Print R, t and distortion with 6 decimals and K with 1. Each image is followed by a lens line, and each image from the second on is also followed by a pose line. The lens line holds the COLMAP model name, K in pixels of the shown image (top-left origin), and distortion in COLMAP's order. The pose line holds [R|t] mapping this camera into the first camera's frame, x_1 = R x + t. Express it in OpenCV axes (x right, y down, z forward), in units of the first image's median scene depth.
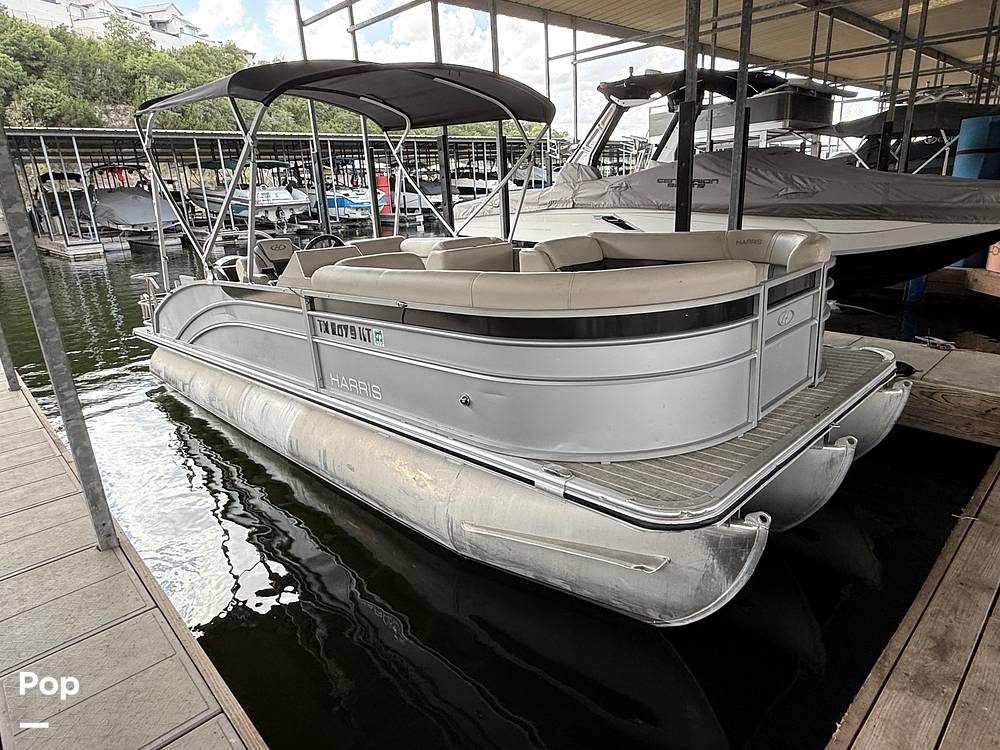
lens RADIAL K [[596.0, 0, 499.4], [0, 596.0, 372.2], [0, 0, 1]] dist [0.001722, -0.003850]
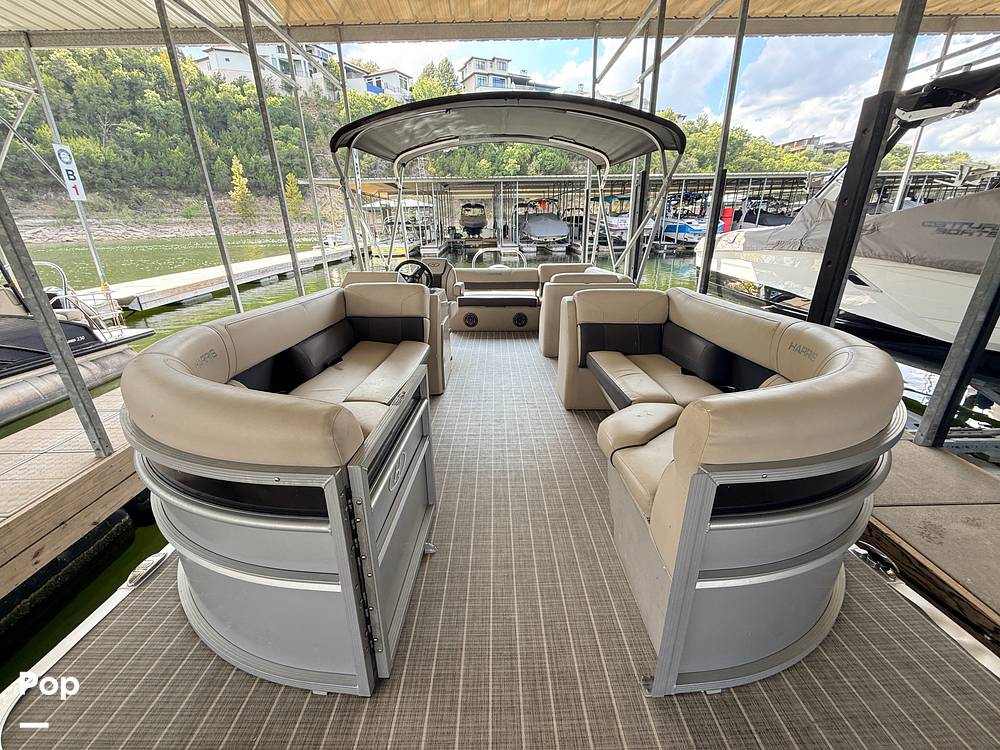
lens RADIAL K [[397.1, 0, 495.5], [0, 397.1, 375.0], [0, 0, 1]] dist [-0.000949, -0.000128]
pose [[0.732571, 0.276709, -0.621910, 0.169317], [-0.223739, 0.960765, 0.163927, -0.077125], [0.642869, 0.019057, 0.765739, 0.216499]]
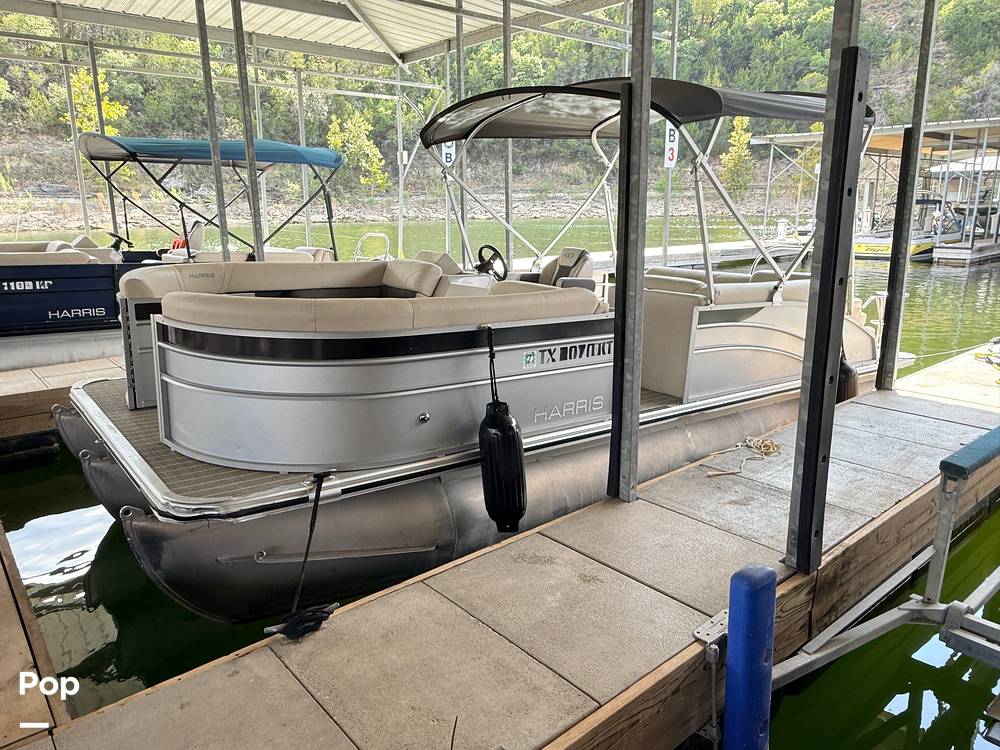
lens RADIAL K [[697.5, 0, 501.7], [0, 697.5, 380.3], [0, 0, 1]] dist [-0.000935, -0.001402]
pose [[-0.050080, 0.288535, -0.956159, 0.478498], [-0.294232, 0.910610, 0.290201, -0.168114], [0.954421, 0.295866, 0.039293, 0.444422]]
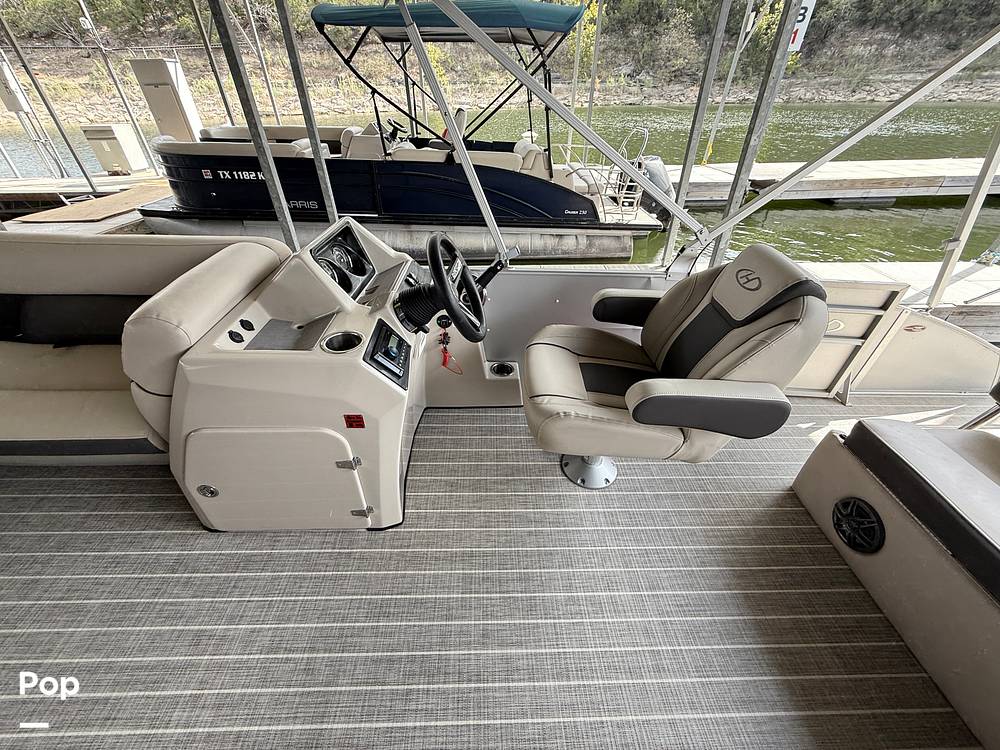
lens RADIAL K [[391.1, 0, 500.0], [0, 391.1, 375.0], [0, 0, 1]] dist [-0.002829, -0.000104]
pose [[-0.693949, 0.465794, -0.549064, -0.062333], [-0.177121, 0.628698, 0.757210, -0.160247], [0.697899, 0.622716, -0.353782, 0.503427]]
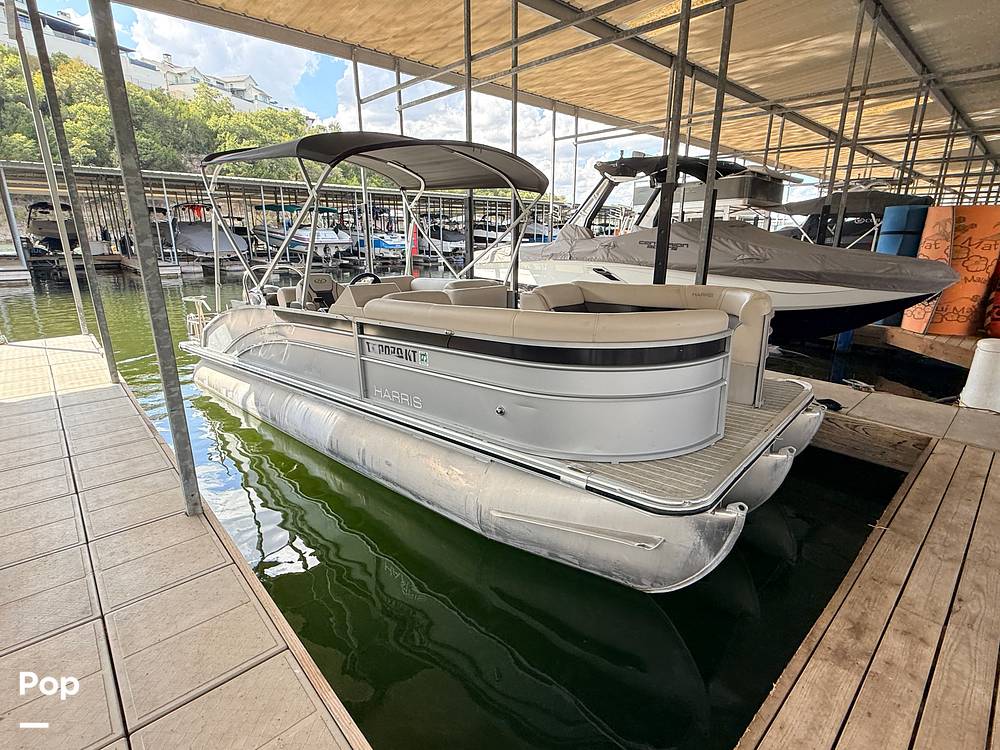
lens RADIAL K [[493.0, 0, 500.0], [0, 493.0, 375.0], [0, 0, 1]] dist [-0.002512, -0.000331]
pose [[0.998493, 0.054779, 0.003264, -0.008973], [-0.054661, 0.998084, -0.028975, -0.000360], [-0.004845, 0.028753, 0.999575, -0.010227]]
